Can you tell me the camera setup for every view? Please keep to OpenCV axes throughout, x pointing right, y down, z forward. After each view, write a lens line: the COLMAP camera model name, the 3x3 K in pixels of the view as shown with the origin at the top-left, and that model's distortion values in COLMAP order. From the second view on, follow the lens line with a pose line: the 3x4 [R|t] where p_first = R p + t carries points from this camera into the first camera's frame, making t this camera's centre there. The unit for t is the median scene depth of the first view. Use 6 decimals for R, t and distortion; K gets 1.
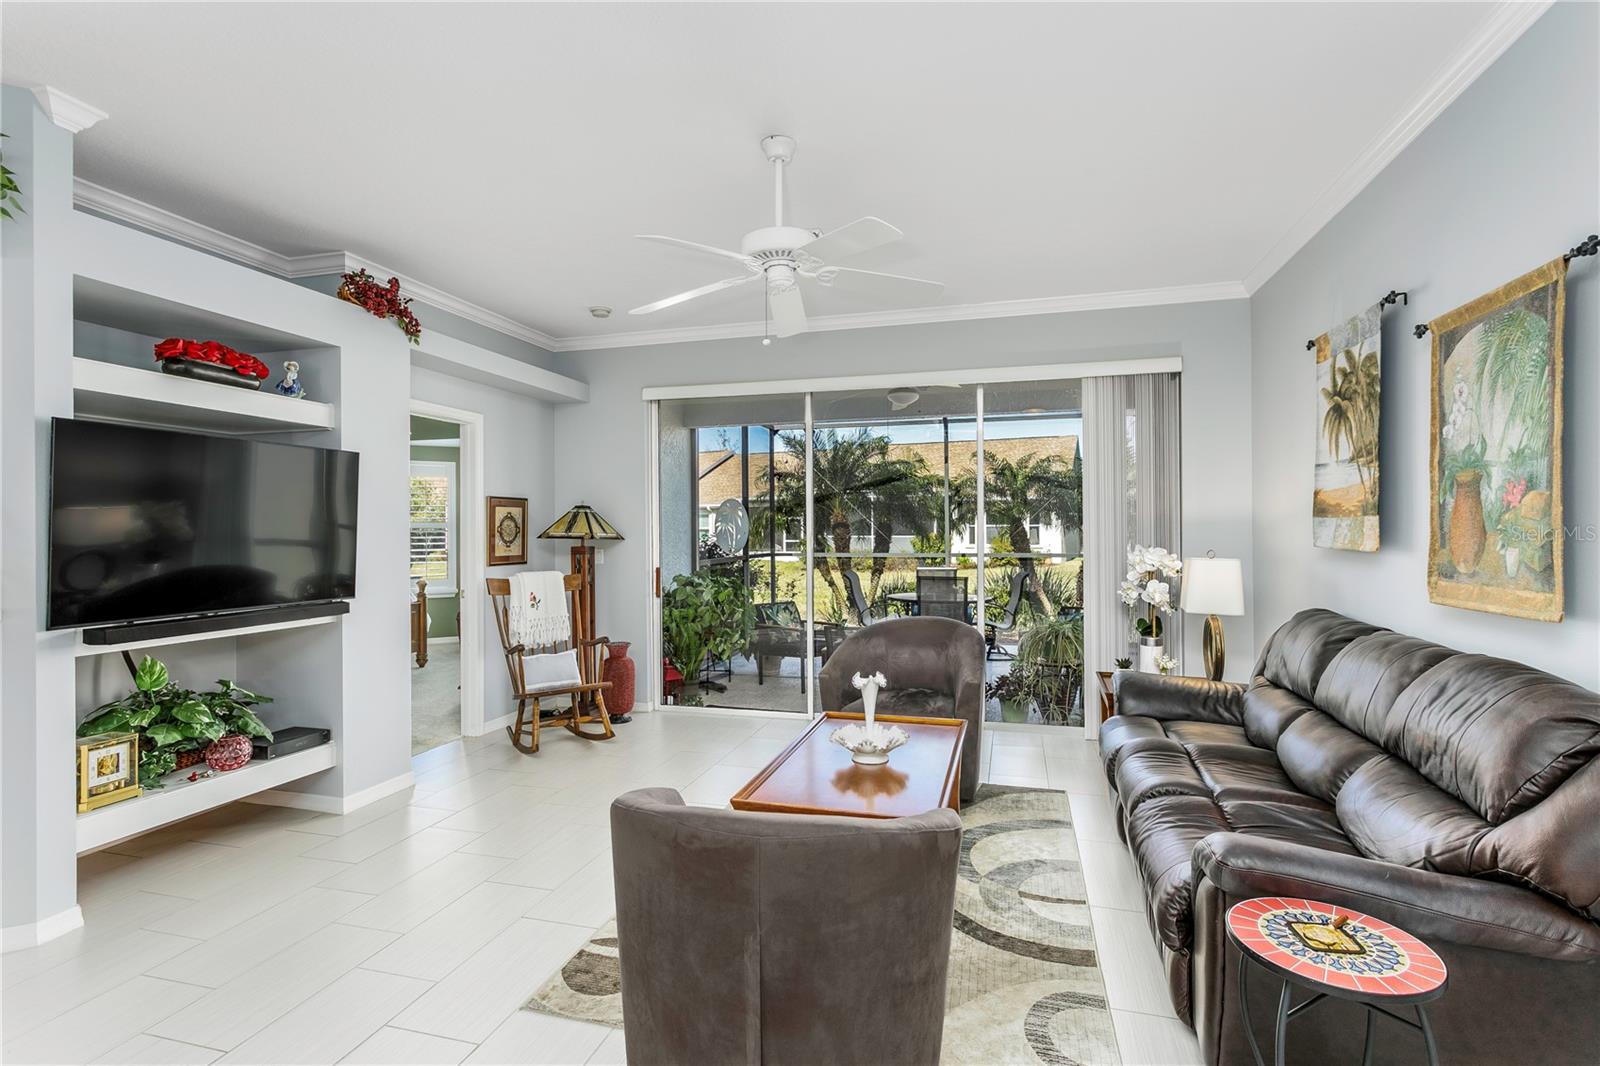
lens RADIAL K [[779.2, 0, 793.6], [0, 779.2, 543.1], [0, 0, 1]] dist [0.001601, 0.002093]
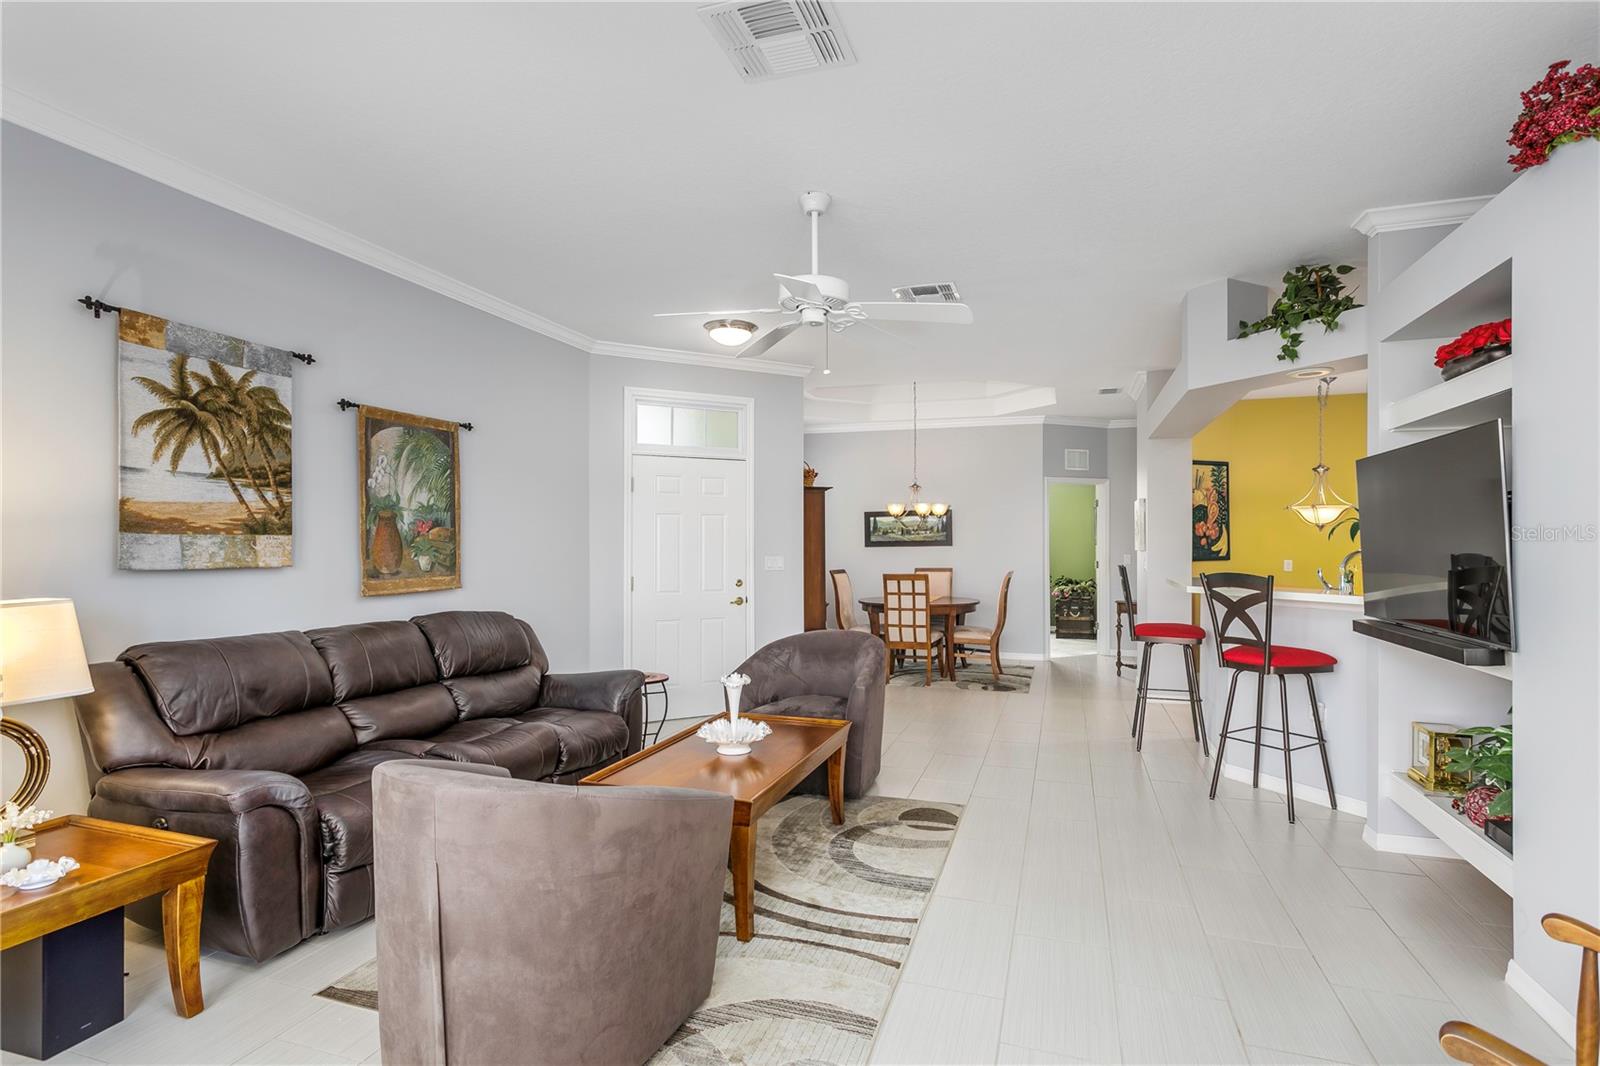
lens RADIAL K [[779.2, 0, 799.0], [0, 779.2, 534.7], [0, 0, 1]] dist [0.001601, 0.002093]
pose [[-0.997572, 0.022916, 0.065761, -0.095005], [0.022964, 0.999736, -0.000014, -0.021532], [-0.065744, 0.001496, -0.997835, 2.438802]]
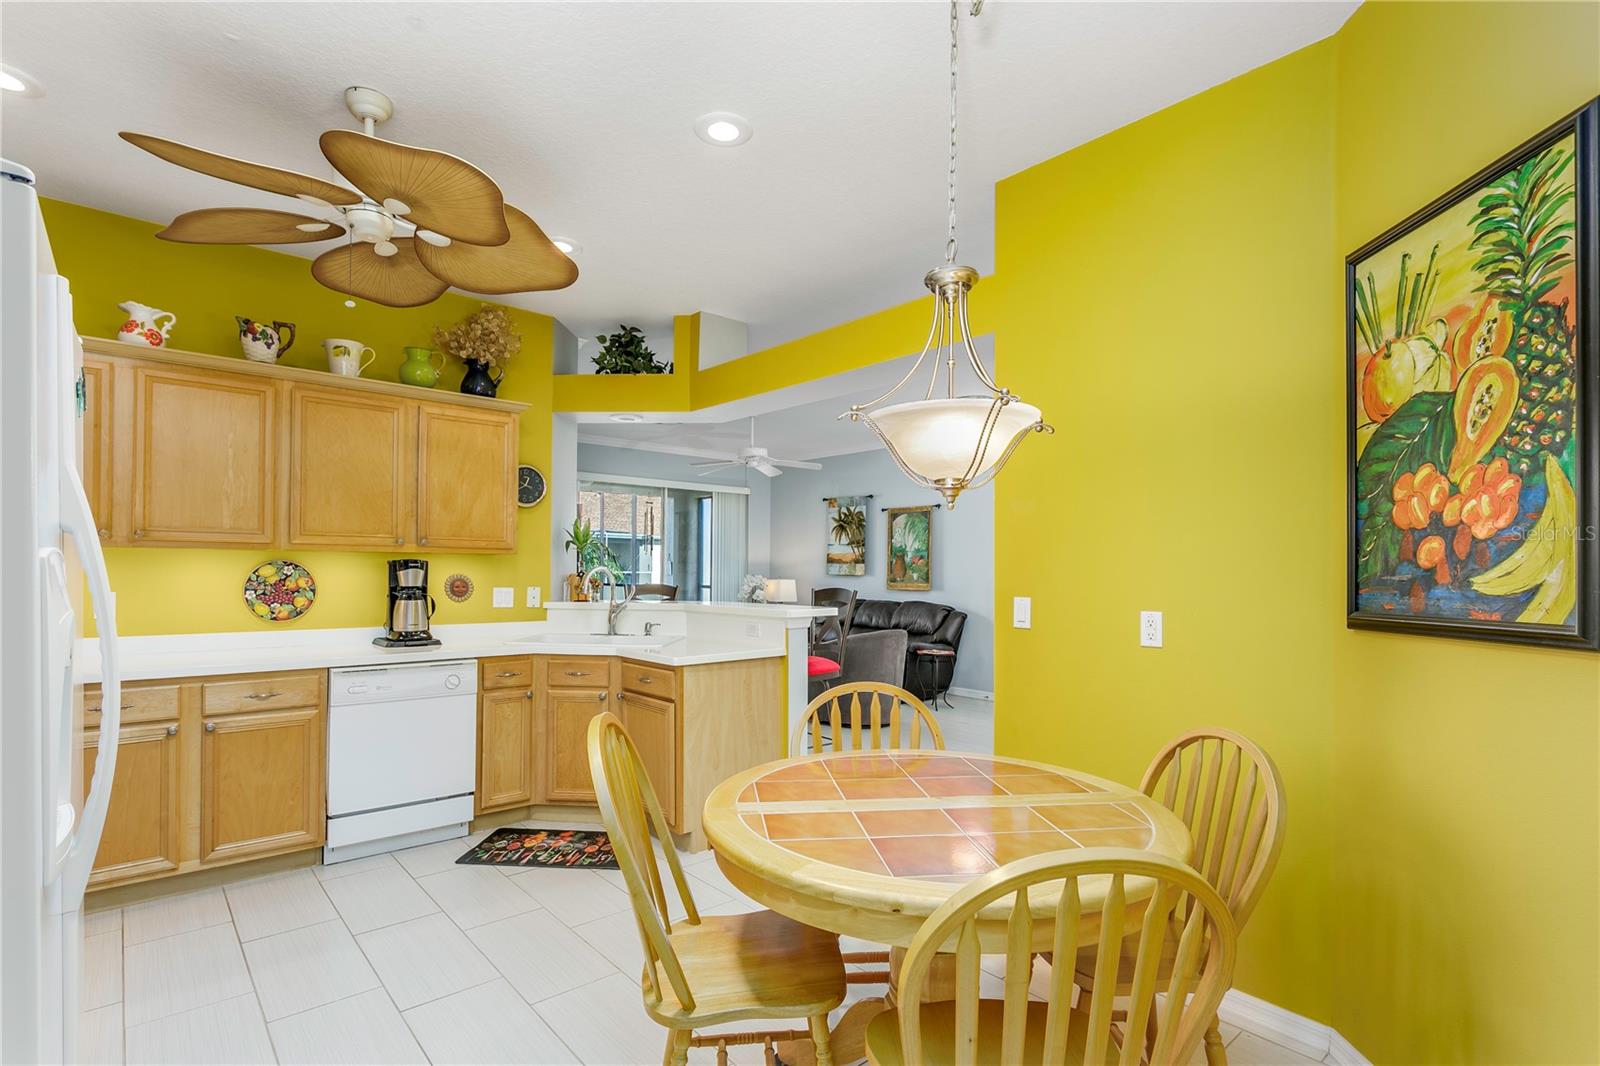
lens RADIAL K [[779.2, 0, 790.3], [0, 779.2, 569.0], [0, 0, 1]] dist [0.001601, 0.002093]
pose [[0.556510, 0.028190, 0.830362, -2.338273], [-0.012390, 0.999595, -0.025631, 0.080634], [-0.830748, 0.003976, 0.556634, -0.577488]]
